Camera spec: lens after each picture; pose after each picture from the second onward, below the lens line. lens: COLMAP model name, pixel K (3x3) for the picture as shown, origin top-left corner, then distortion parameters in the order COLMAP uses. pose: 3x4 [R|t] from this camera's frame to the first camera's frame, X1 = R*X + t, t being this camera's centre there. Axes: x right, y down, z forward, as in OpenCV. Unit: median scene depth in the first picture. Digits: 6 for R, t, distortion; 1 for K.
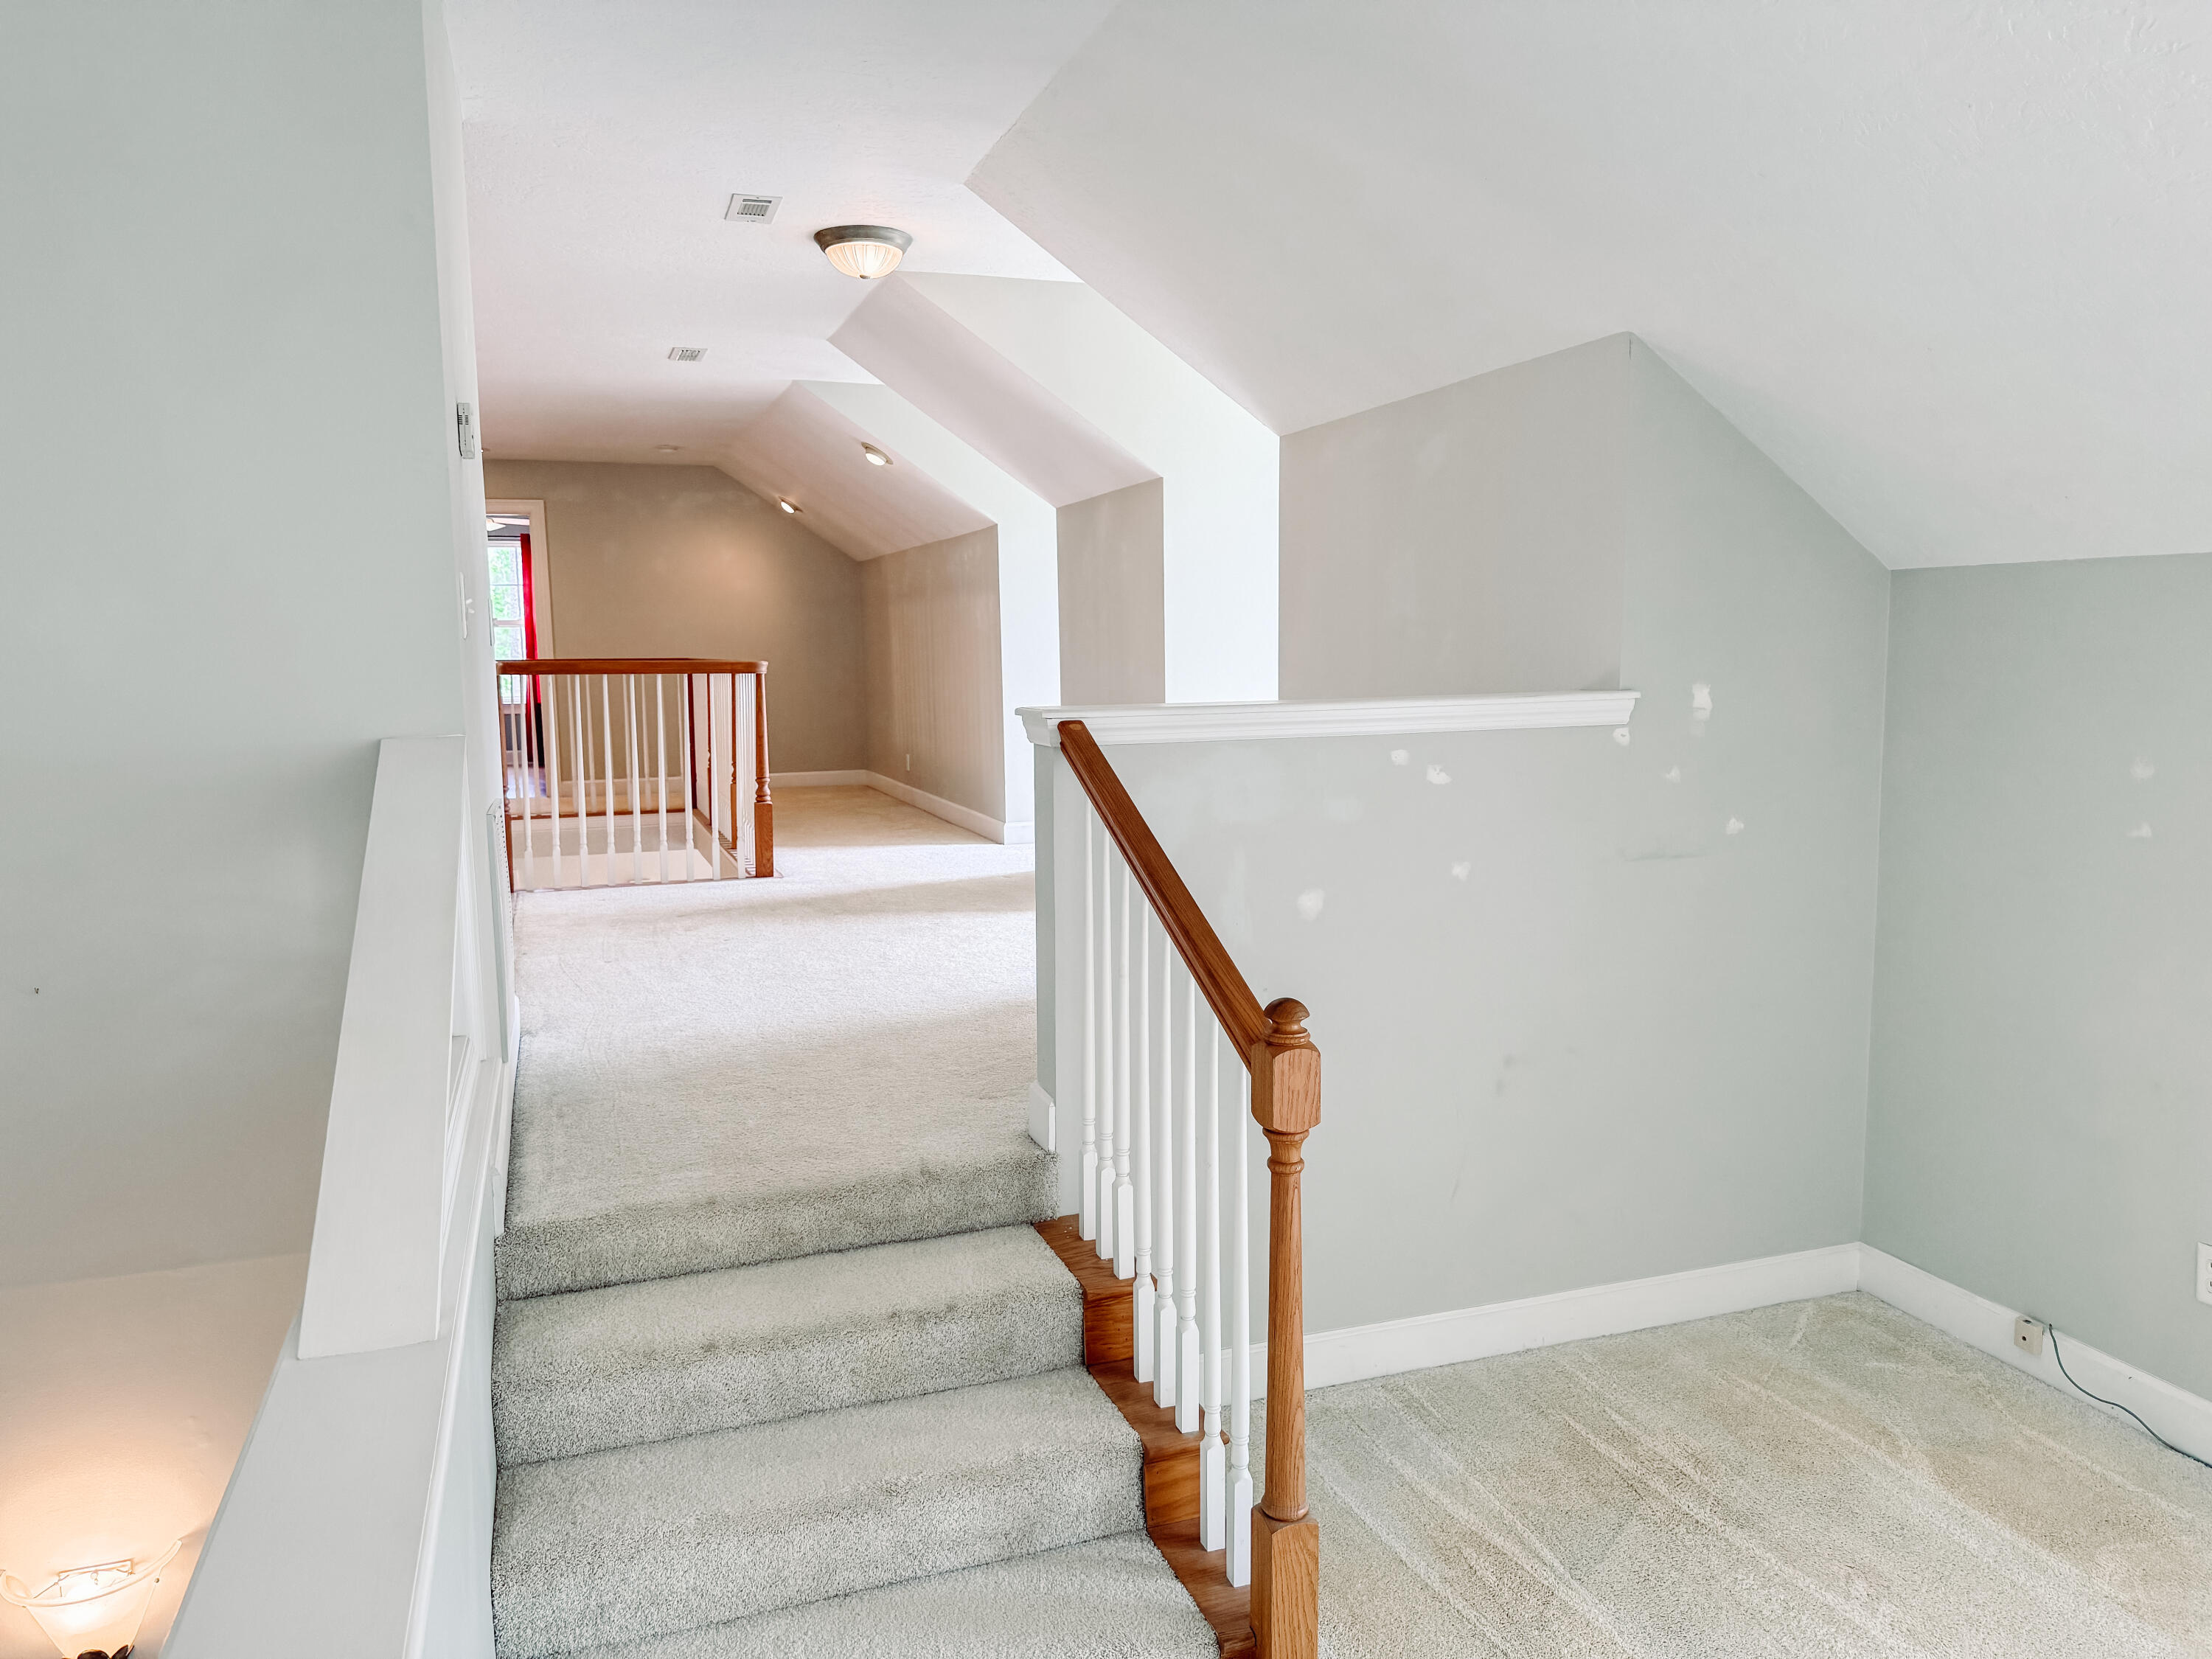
lens RADIAL K [[1565.2, 0, 1106.0], [0, 1565.2, 829.5], [0, 0, 1]] dist [0.087267, -0.107662]
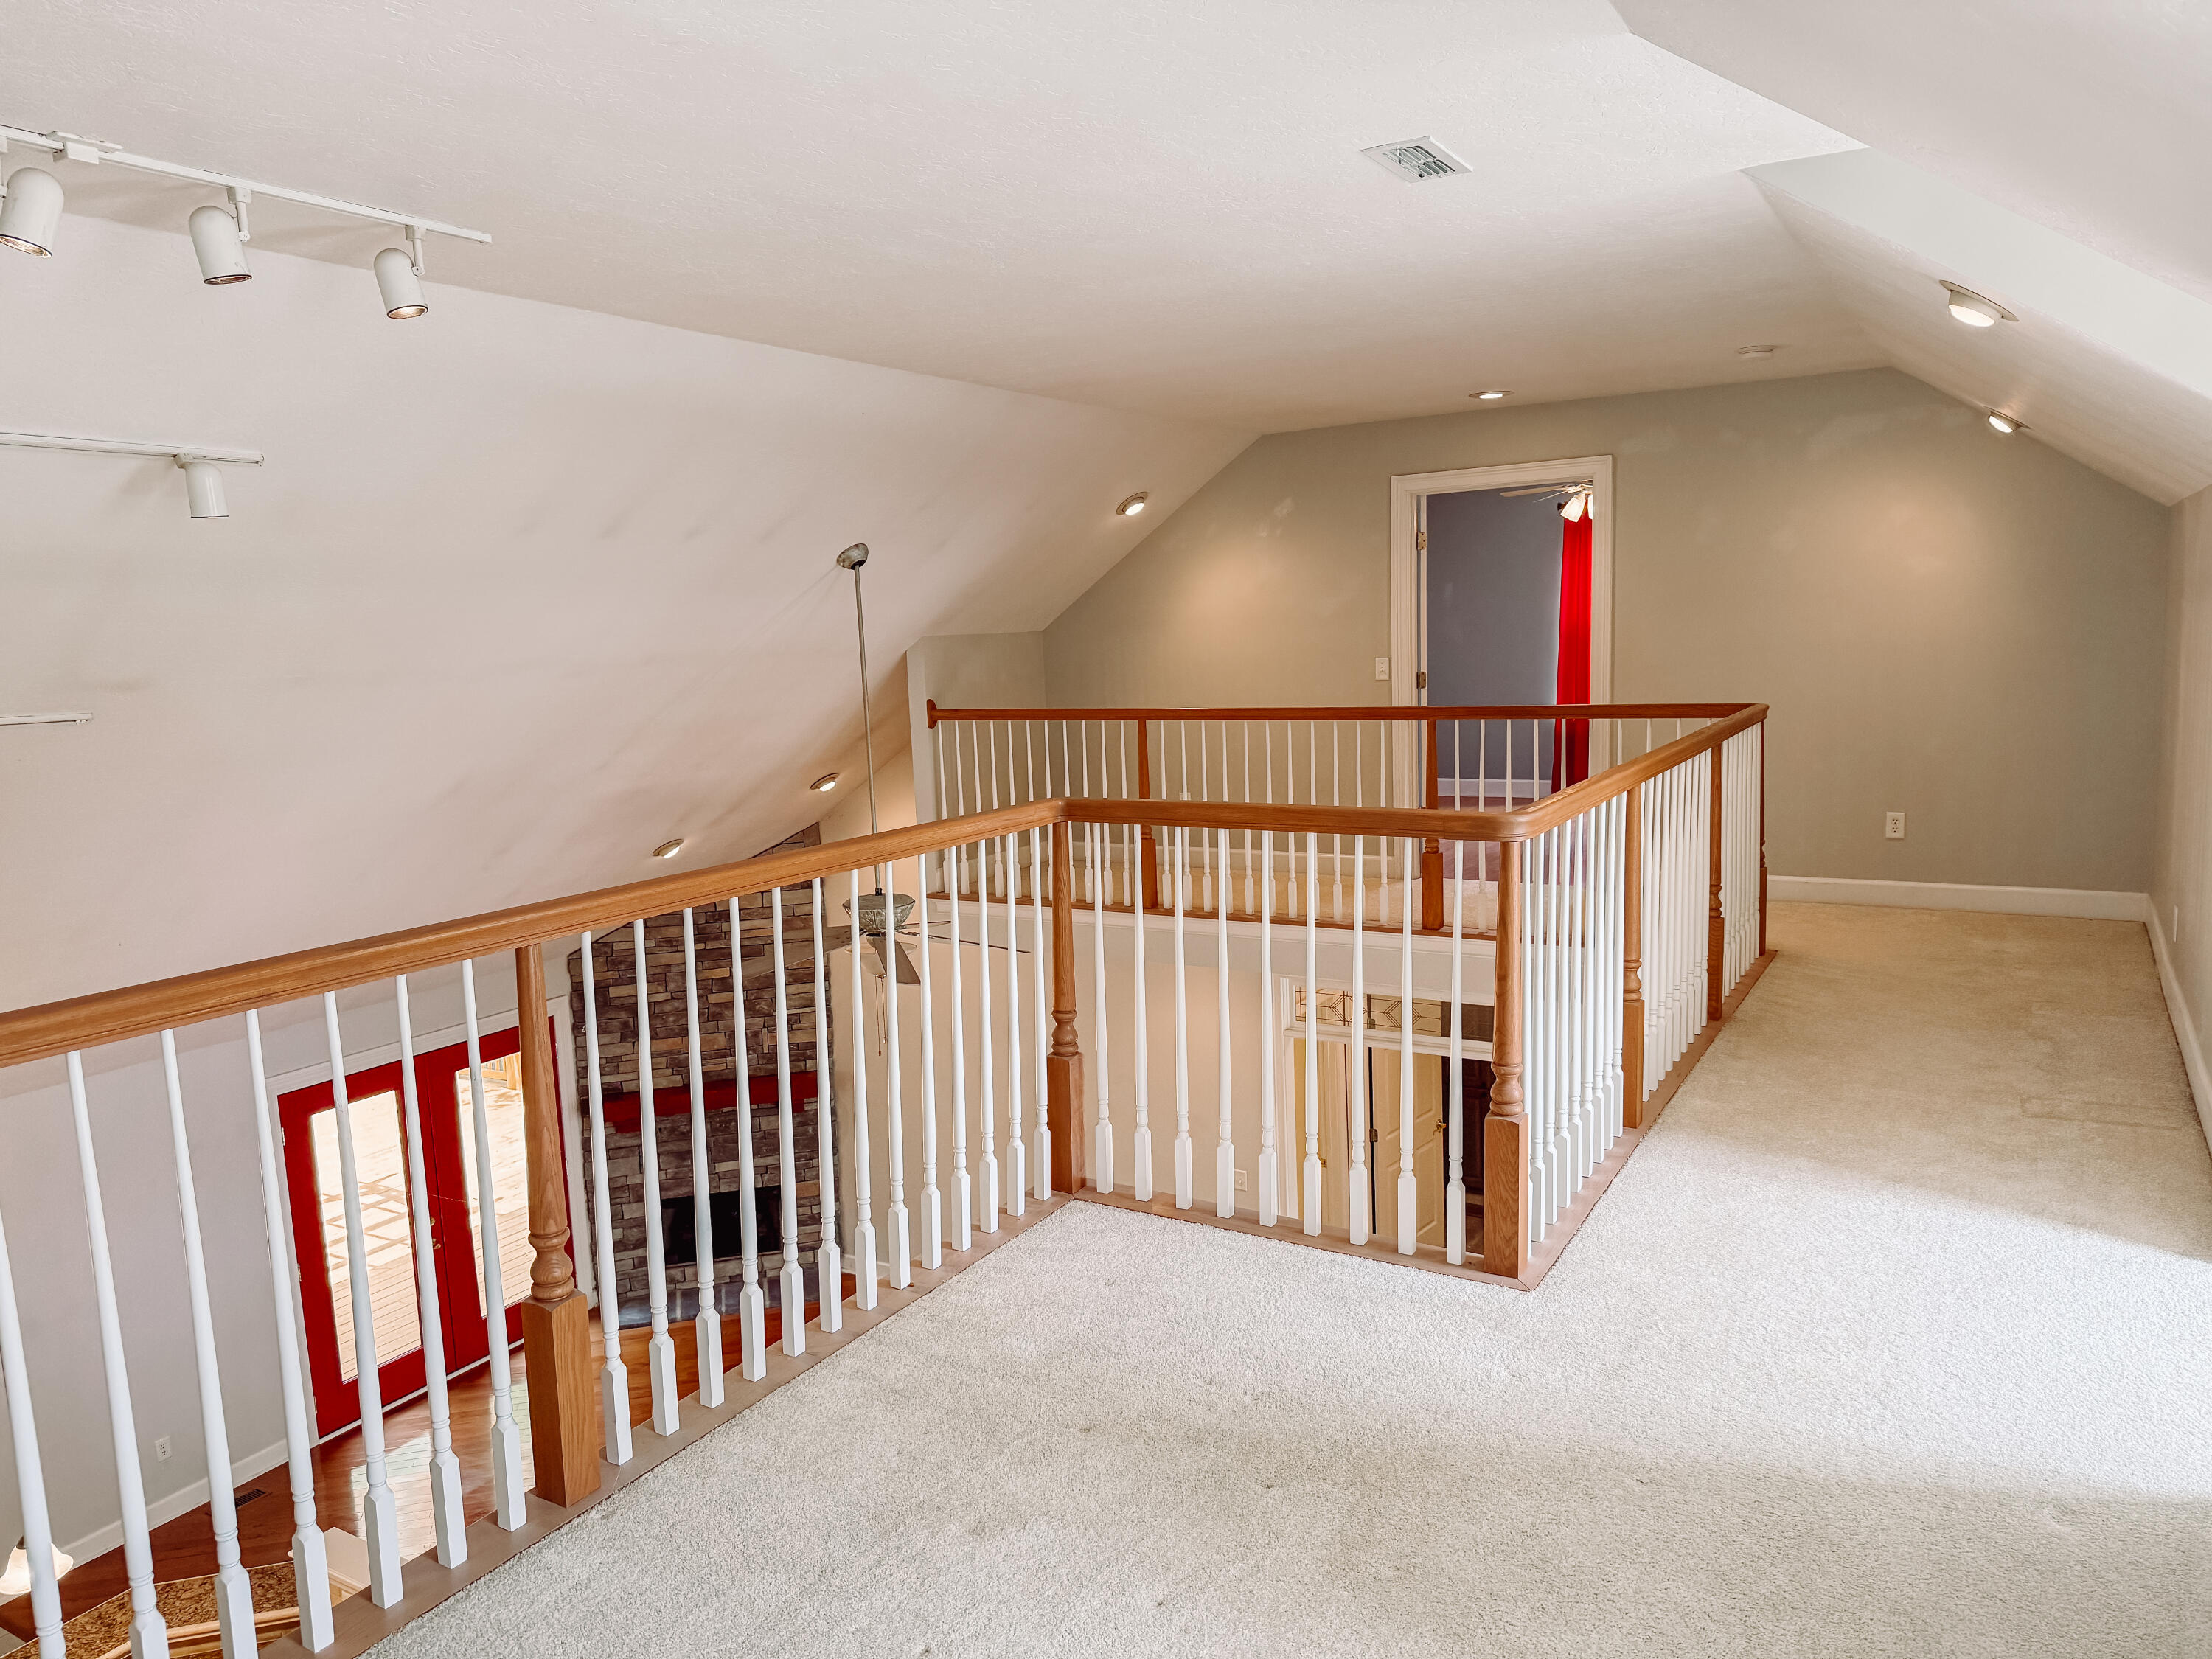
lens RADIAL K [[1565.2, 0, 1106.0], [0, 1565.2, 829.5], [0, 0, 1]] dist [0.087267, -0.107662]
pose [[0.644009, 0.085735, -0.760198, 0.053007], [-0.054520, 0.996317, 0.066177, -0.127590], [0.763072, -0.001173, 0.646312, 0.619575]]
